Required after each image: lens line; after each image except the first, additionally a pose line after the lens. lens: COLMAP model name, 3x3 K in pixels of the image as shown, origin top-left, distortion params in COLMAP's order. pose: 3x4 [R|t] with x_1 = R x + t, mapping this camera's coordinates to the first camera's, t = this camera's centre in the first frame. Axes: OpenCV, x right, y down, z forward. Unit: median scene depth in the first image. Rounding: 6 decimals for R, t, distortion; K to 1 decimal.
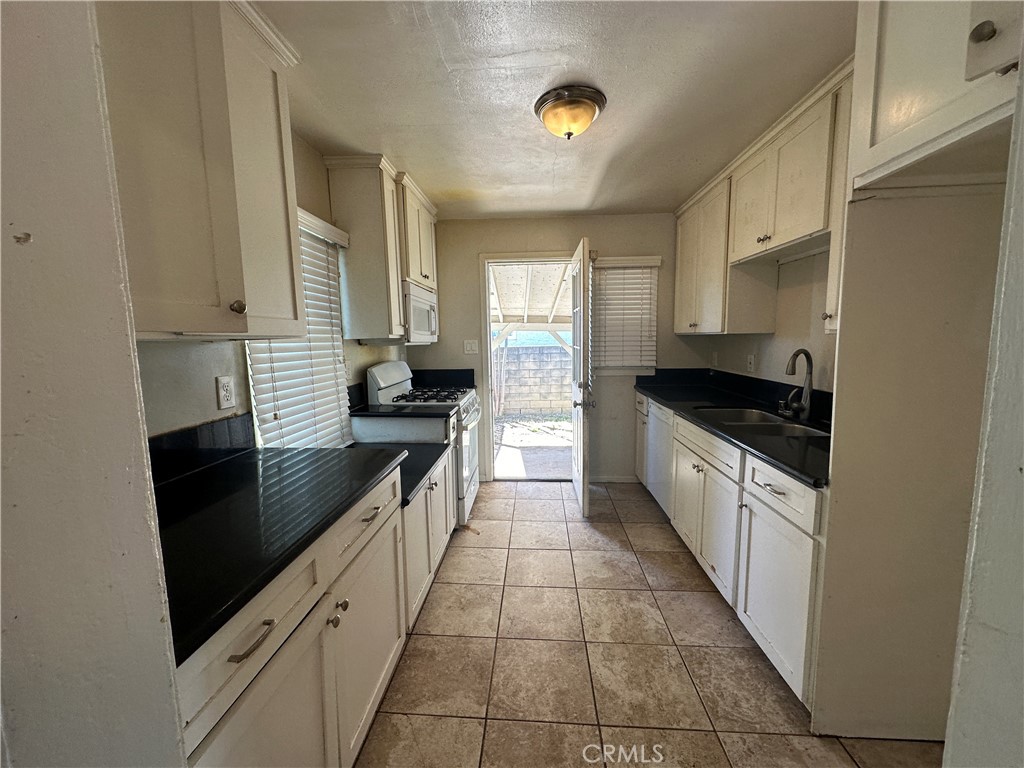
lens RADIAL K [[406.7, 0, 510.9], [0, 406.7, 384.9], [0, 0, 1]] dist [-0.004088, 0.000641]
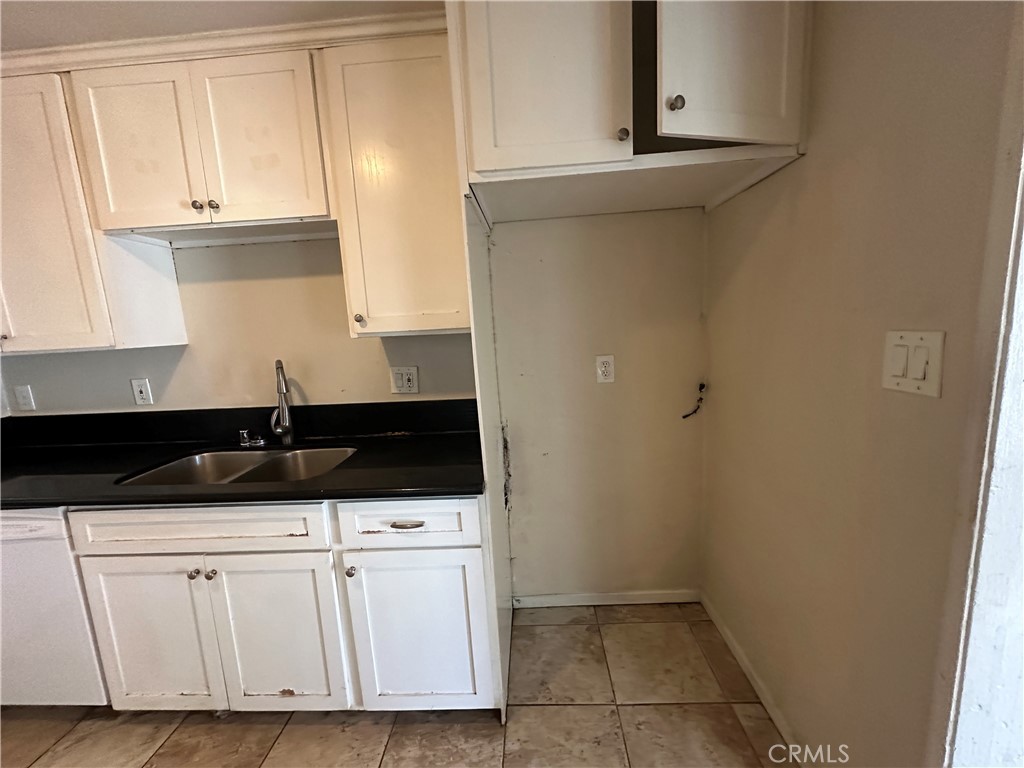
lens RADIAL K [[406.7, 0, 510.9], [0, 406.7, 384.9], [0, 0, 1]] dist [-0.004088, 0.000641]
pose [[-0.015750, -0.136854, 0.990466, -0.097677], [0.169766, 0.975840, 0.137532, -0.071578], [-0.985359, 0.170313, 0.007864, 0.534658]]
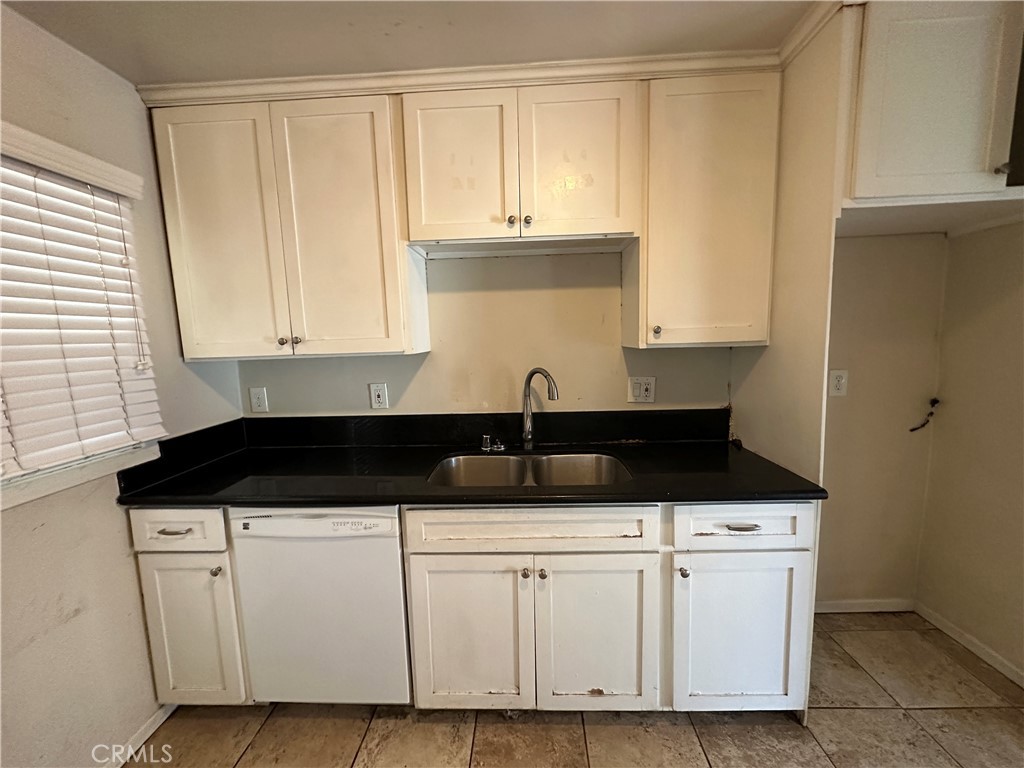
lens RADIAL K [[406.7, 0, 510.9], [0, 406.7, 384.9], [0, 0, 1]] dist [-0.004088, 0.000641]
pose [[-0.020505, -0.106821, 0.994067, -0.121588], [0.149615, 0.982752, 0.108691, -0.151769], [-0.988532, 0.150956, -0.004169, 1.047599]]
